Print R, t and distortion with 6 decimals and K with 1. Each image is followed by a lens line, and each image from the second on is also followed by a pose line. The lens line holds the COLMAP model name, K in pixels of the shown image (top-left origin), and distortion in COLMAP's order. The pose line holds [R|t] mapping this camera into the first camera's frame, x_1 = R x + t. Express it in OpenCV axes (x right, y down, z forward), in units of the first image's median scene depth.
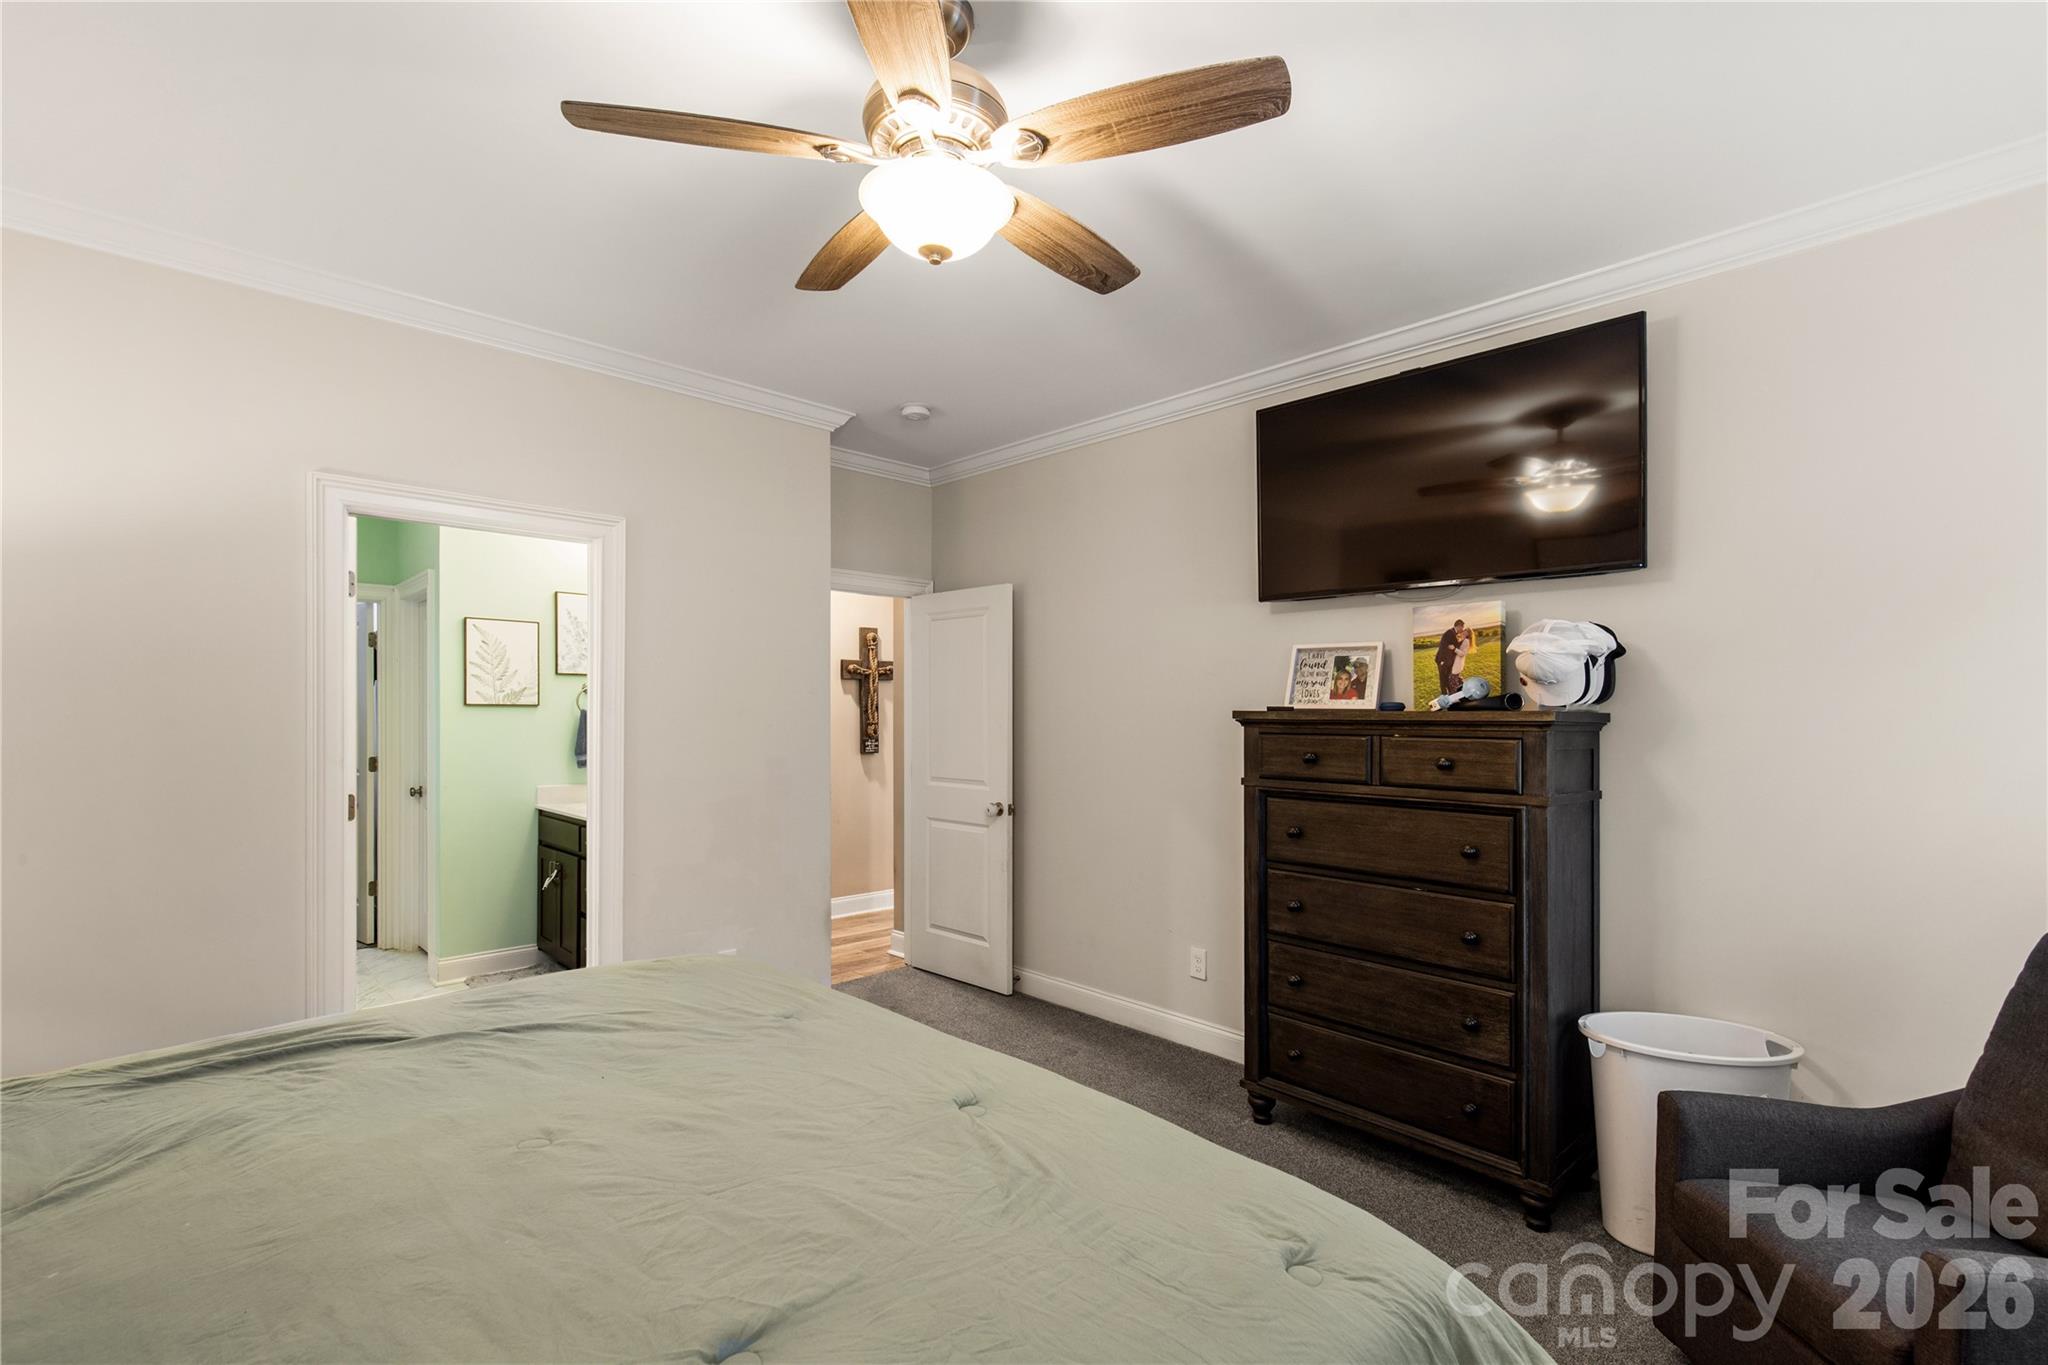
lens RADIAL K [[941.2, 0, 1030.0], [0, 941.2, 687.9], [0, 0, 1]] dist [0.002709, -0.000036]
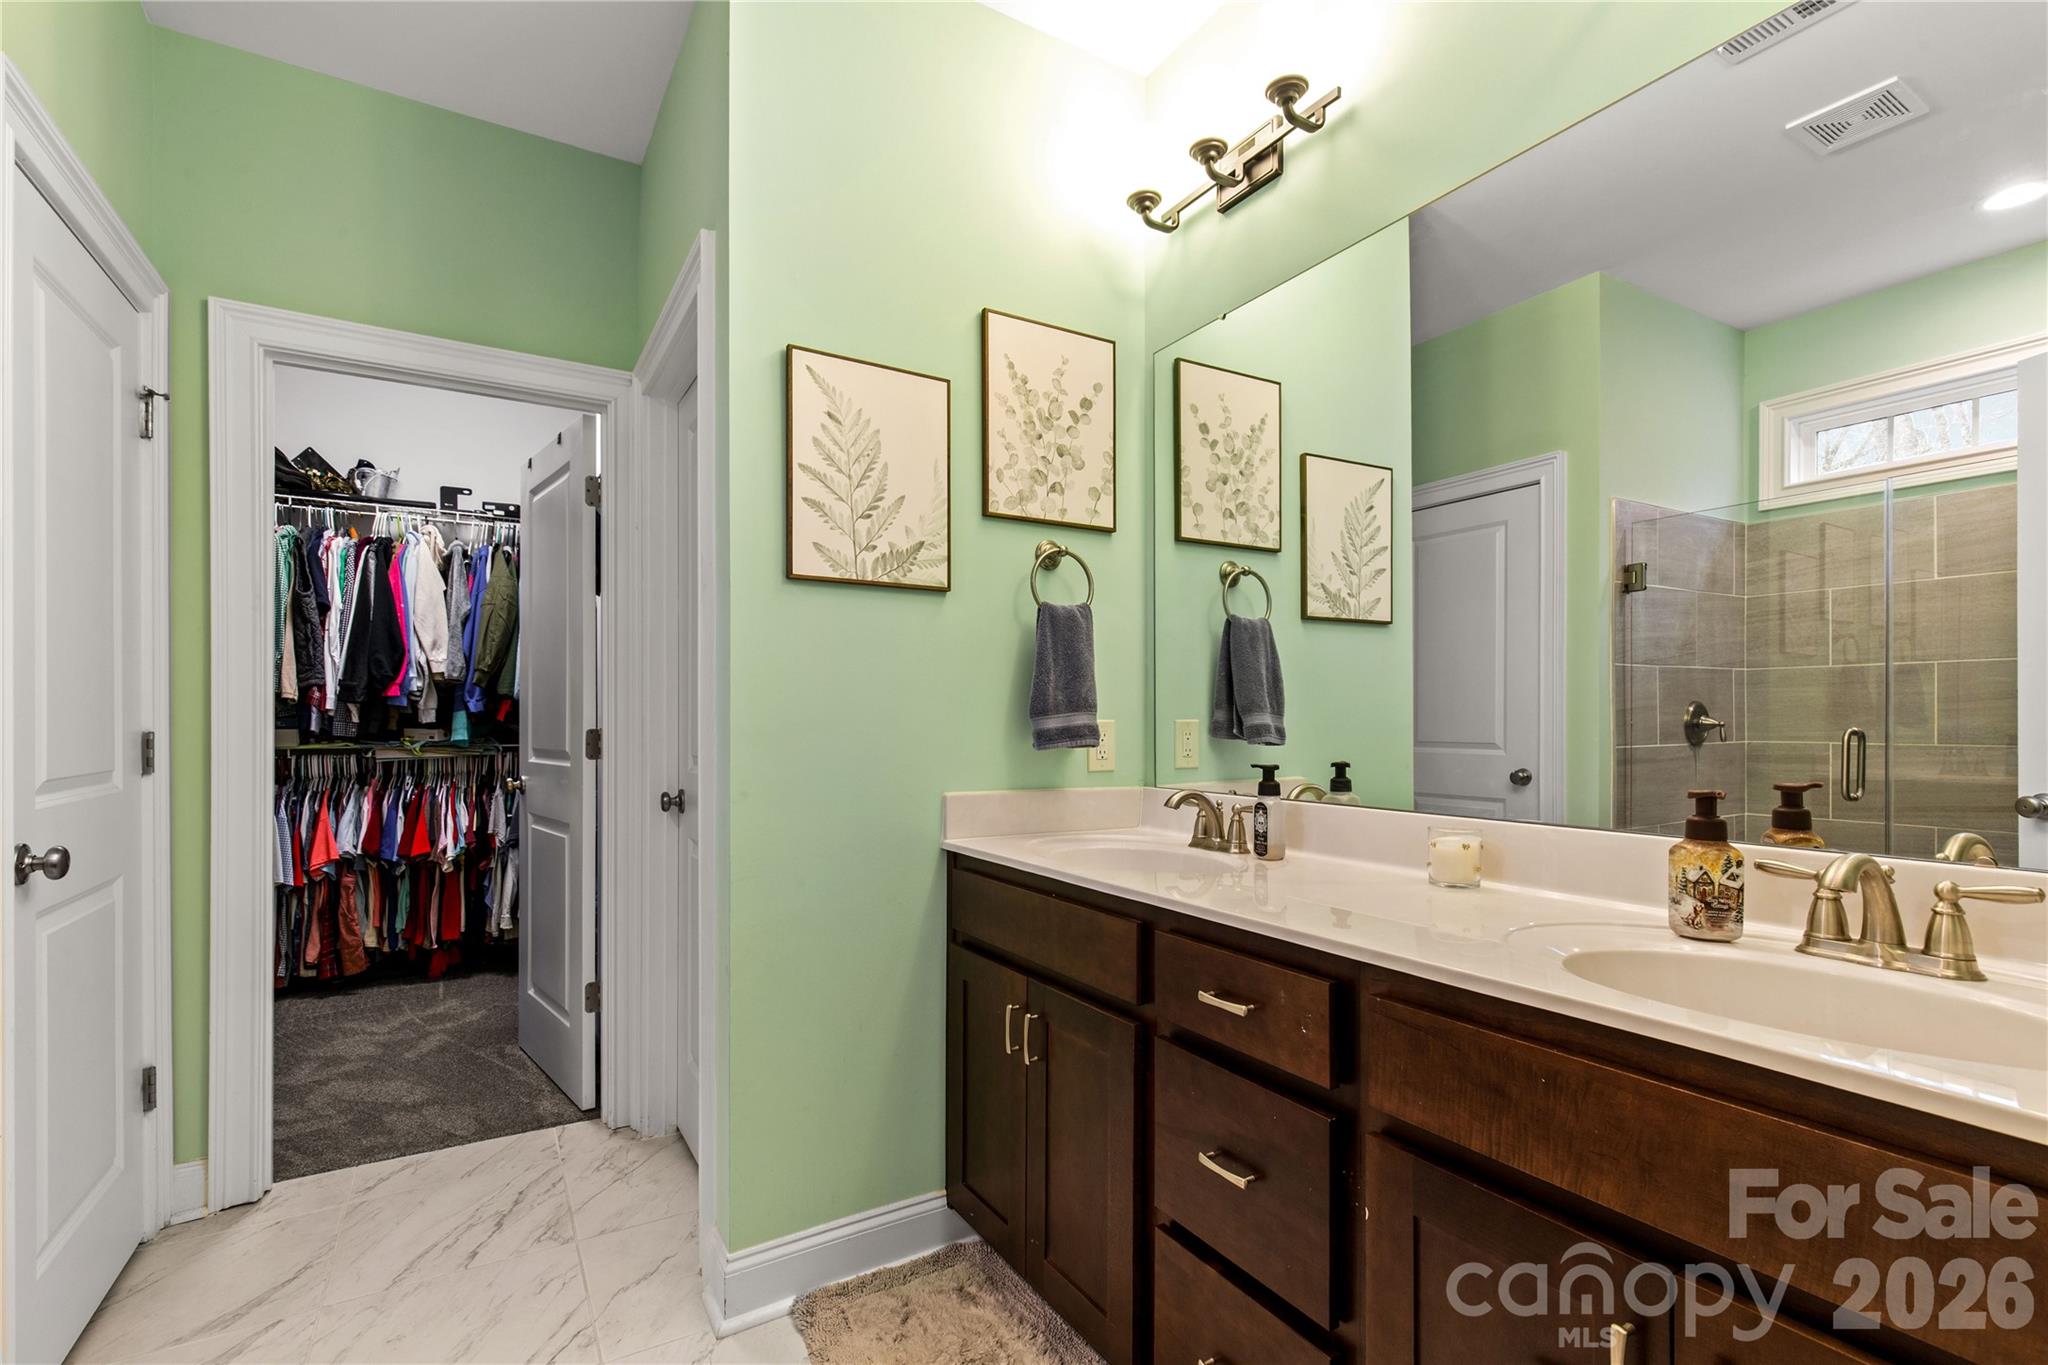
lens RADIAL K [[941.2, 0, 1019.9], [0, 941.2, 703.8], [0, 0, 1]] dist [0.002709, -0.000036]
pose [[0.976268, -0.002161, -0.216555, -0.406631], [0.000847, 0.999981, -0.006160, 0.068983], [0.216564, 0.005831, 0.976251, 0.618866]]
